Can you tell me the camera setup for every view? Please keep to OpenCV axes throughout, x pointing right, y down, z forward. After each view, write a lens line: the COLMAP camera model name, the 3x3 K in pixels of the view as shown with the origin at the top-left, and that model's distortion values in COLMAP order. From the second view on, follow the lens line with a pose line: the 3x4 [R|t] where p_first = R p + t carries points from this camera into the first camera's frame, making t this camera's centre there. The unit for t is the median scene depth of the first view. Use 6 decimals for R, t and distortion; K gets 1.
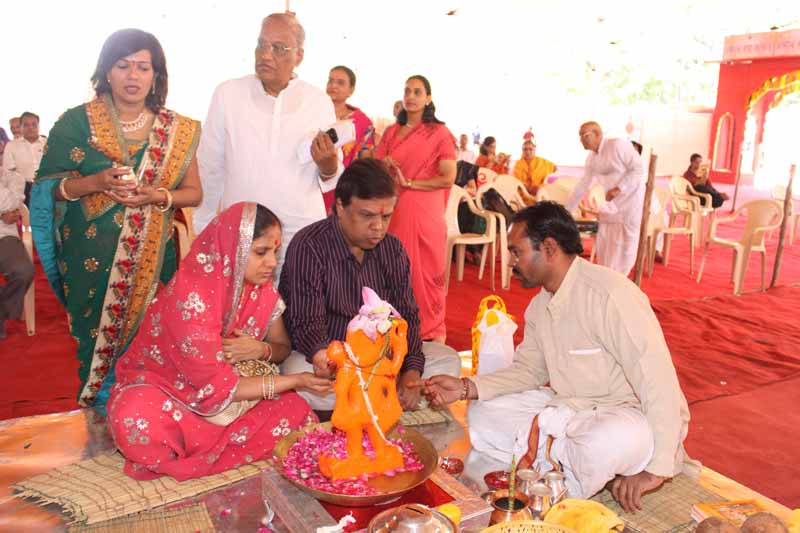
lens RADIAL K [[702.3, 0, 402.3], [0, 702.3, 260.0], [0, 0, 1]] dist [-0.142474, 0.057805]
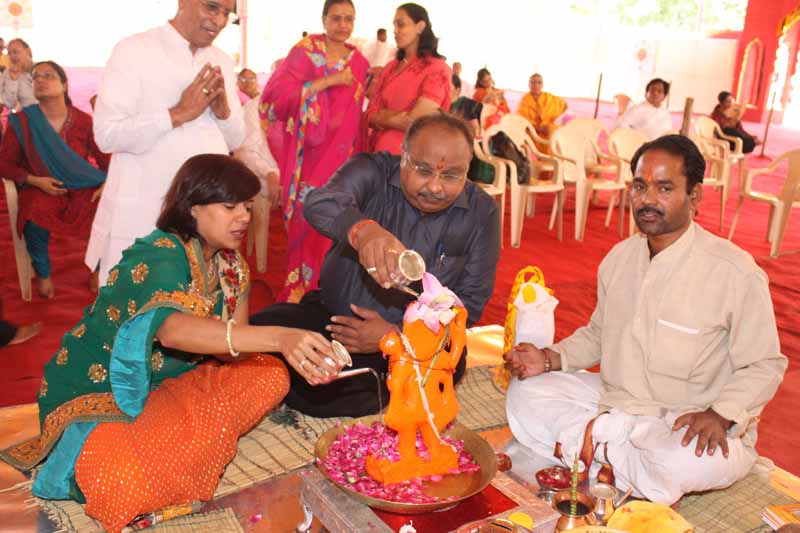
lens RADIAL K [[801.0, 0, 391.7], [0, 801.0, 271.4], [0, 0, 1]] dist [-0.093177, 0.000000]
pose [[0.999440, 0.007935, 0.032512, -0.108367], [-0.010842, 0.995859, 0.090260, -0.045523], [-0.031661, -0.090562, 0.995387, -0.008863]]
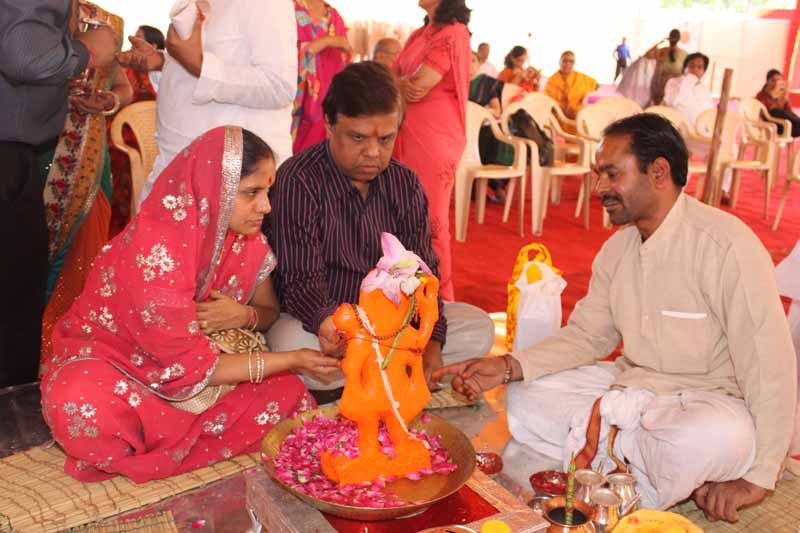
lens RADIAL K [[836.0, 0, 397.3], [0, 836.0, 281.0], [0, 0, 1]] dist [-0.083439, 0.000000]
pose [[0.999963, 0.008636, -0.000627, -0.032764], [-0.008531, 0.995033, 0.099179, 0.001094], [0.001480, -0.099170, 0.995069, 0.091195]]
